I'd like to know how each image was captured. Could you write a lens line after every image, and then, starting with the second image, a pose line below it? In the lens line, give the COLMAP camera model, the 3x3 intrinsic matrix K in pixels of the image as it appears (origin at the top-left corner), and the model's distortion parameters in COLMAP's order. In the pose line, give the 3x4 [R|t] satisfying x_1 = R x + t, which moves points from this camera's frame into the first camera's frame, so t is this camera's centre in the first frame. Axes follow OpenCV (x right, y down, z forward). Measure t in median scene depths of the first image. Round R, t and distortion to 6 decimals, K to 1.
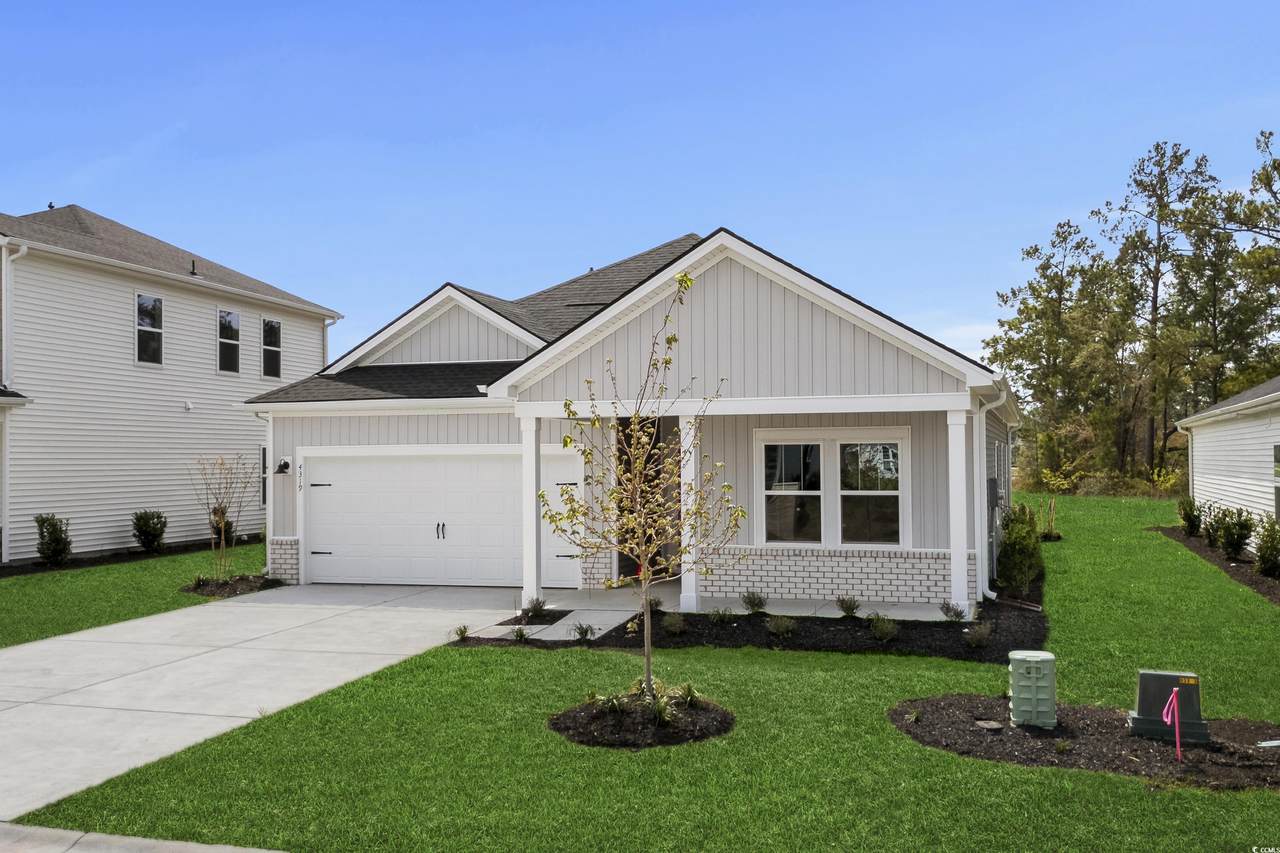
lens RADIAL K [[1230.8, 0, 524.0], [0, 1230.8, 427.7], [0, 0, 1]] dist [0.049909, -0.025623]
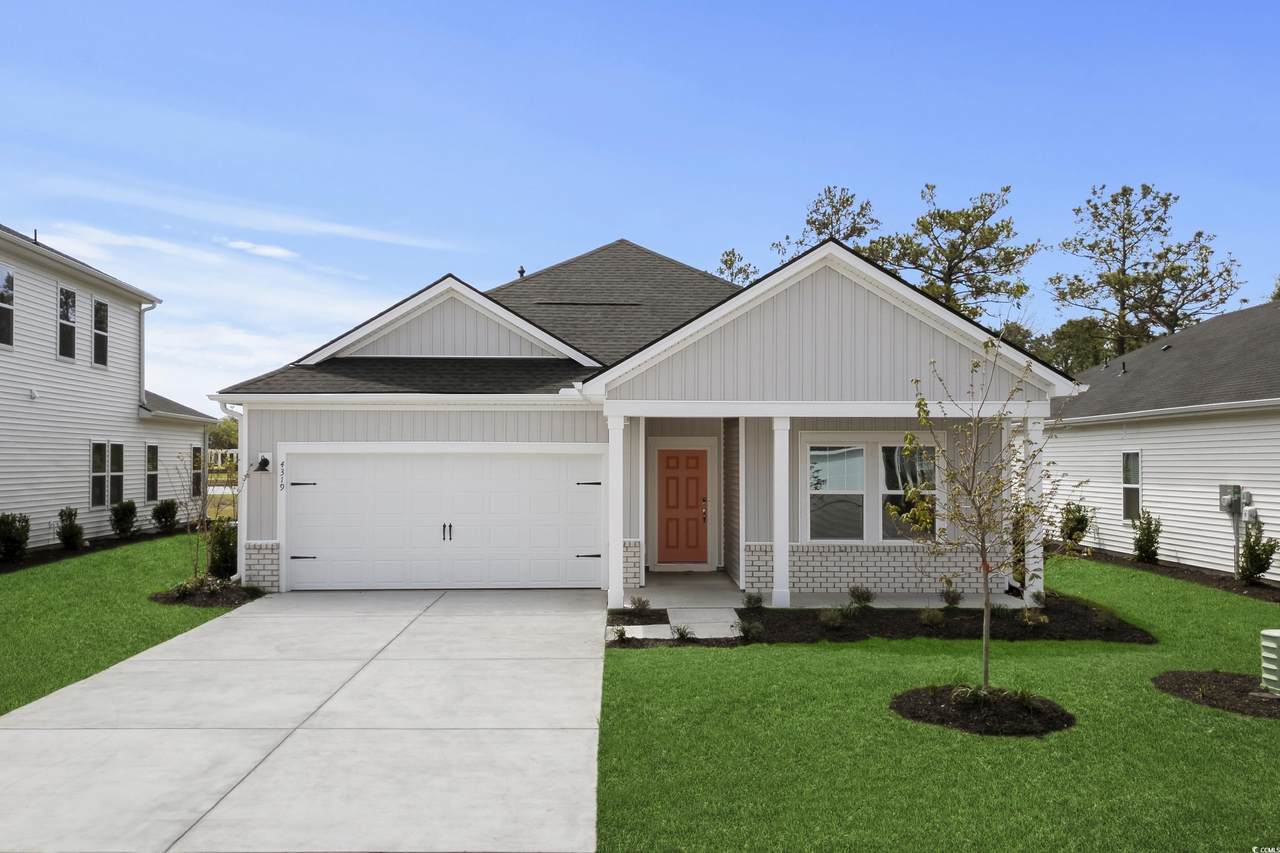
lens RADIAL K [[1230.8, 0, 524.0], [0, 1230.8, 427.7], [0, 0, 1]] dist [0.049909, -0.025623]
pose [[0.944148, 0.018306, 0.329013, -0.376305], [-0.017563, 0.999832, -0.005231, 0.007376], [-0.329053, -0.000839, 0.944311, 0.085598]]
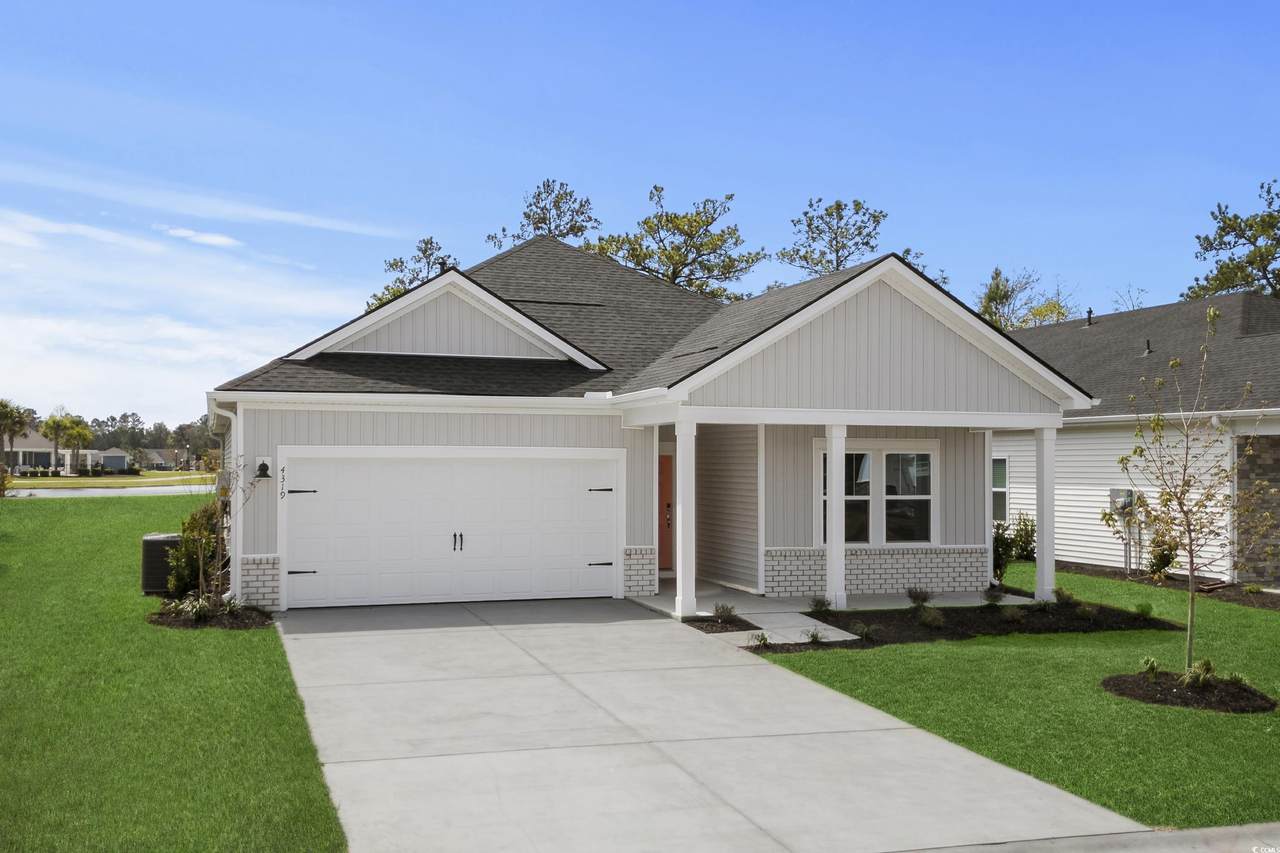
lens RADIAL K [[1346.6, 0, 495.1], [0, 1346.6, 446.0], [0, 0, 1]] dist [0.064288, -0.024501]
pose [[0.800658, 0.019039, 0.598819, -0.732193], [-0.025752, 0.999665, 0.002648, 0.011561], [-0.598568, -0.017541, 0.800880, 0.222314]]
